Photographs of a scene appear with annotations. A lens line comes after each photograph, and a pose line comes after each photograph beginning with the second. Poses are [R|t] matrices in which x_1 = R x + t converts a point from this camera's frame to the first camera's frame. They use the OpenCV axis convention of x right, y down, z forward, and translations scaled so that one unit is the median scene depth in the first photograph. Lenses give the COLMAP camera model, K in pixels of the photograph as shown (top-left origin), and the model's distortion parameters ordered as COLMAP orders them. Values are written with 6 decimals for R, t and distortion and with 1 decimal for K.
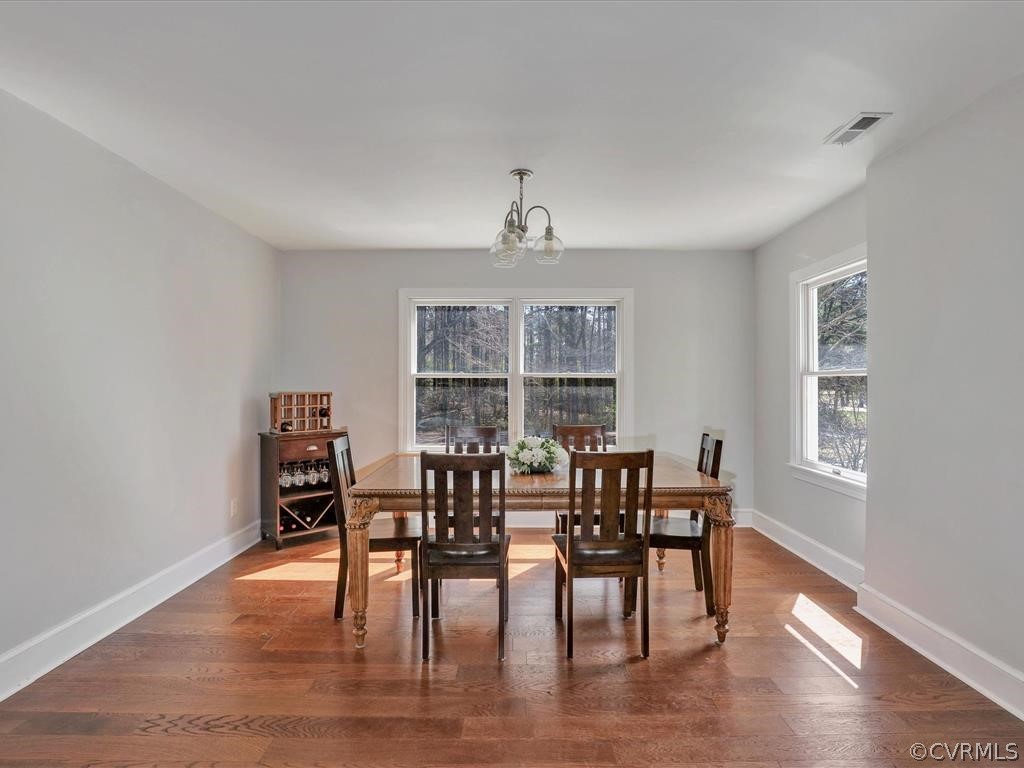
lens RADIAL K [[534.5, 0, 515.2], [0, 534.5, 388.7], [0, 0, 1]] dist [-0.024148, 0.002181]
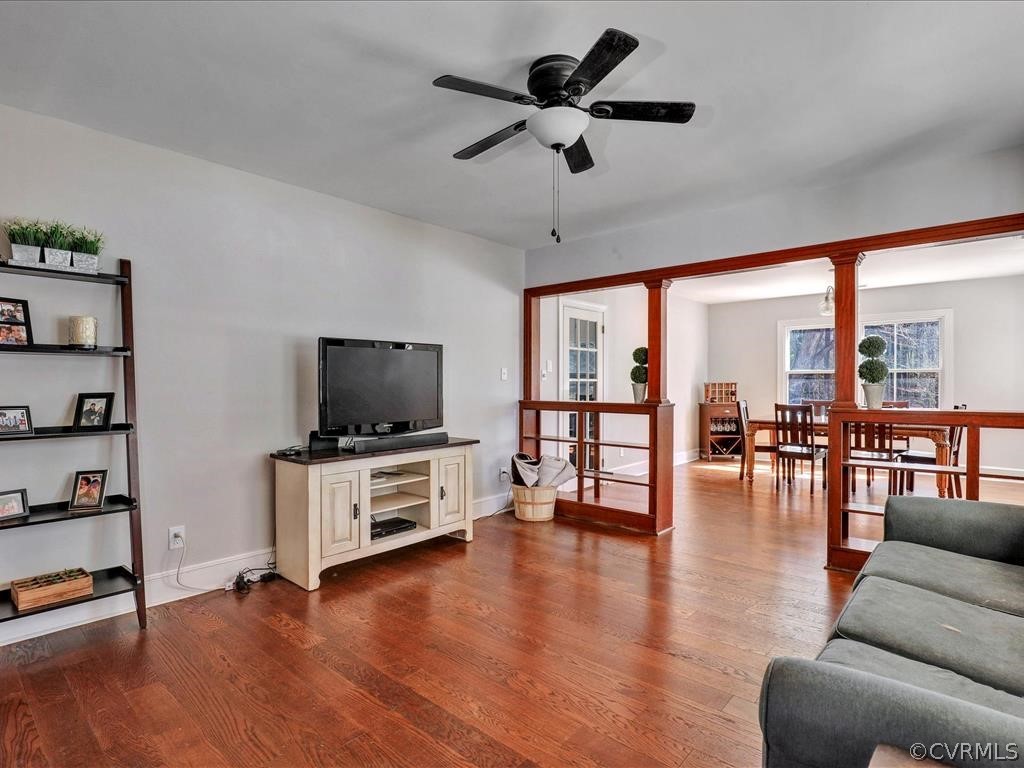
lens RADIAL K [[534.5, 0, 515.2], [0, 534.5, 388.7], [0, 0, 1]] dist [-0.024148, 0.002181]
pose [[0.752104, 0.006259, -0.659015, 0.292498], [0.000737, 0.999946, 0.010338, 0.010546], [0.659044, -0.008261, 0.752059, -0.899114]]
